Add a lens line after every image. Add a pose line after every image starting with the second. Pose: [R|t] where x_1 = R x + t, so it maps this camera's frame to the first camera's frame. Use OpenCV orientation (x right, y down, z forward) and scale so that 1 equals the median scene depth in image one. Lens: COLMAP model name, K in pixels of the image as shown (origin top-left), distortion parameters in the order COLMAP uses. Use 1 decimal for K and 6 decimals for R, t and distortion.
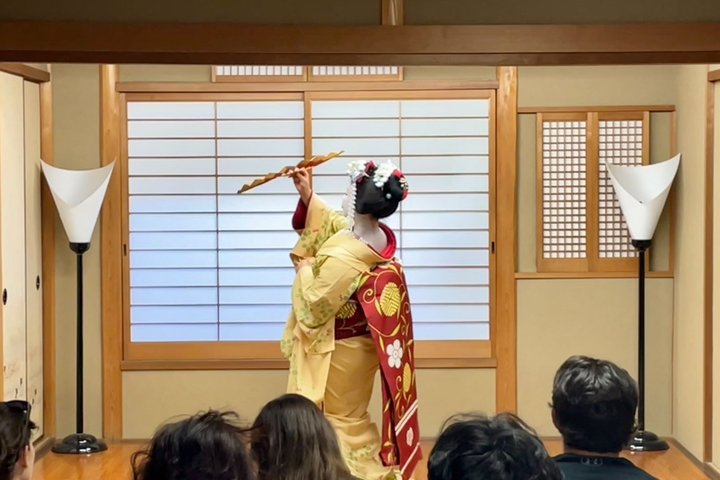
lens RADIAL K [[1290.7, 0, 364.2], [0, 1290.7, 229.5], [0, 0, 1]] dist [0.092255, 0.005405]
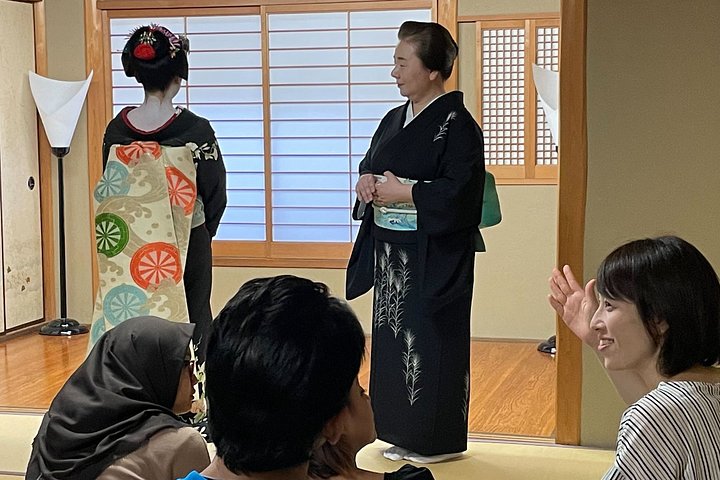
lens RADIAL K [[1290.7, 0, 364.2], [0, 1290.7, 229.5], [0, 0, 1]] dist [0.092255, 0.005405]
pose [[0.969530, 0.018691, -0.244257, 0.298997], [-0.000939, 0.997361, 0.072592, -0.001024], [0.244970, -0.070151, 0.966990, -0.015659]]
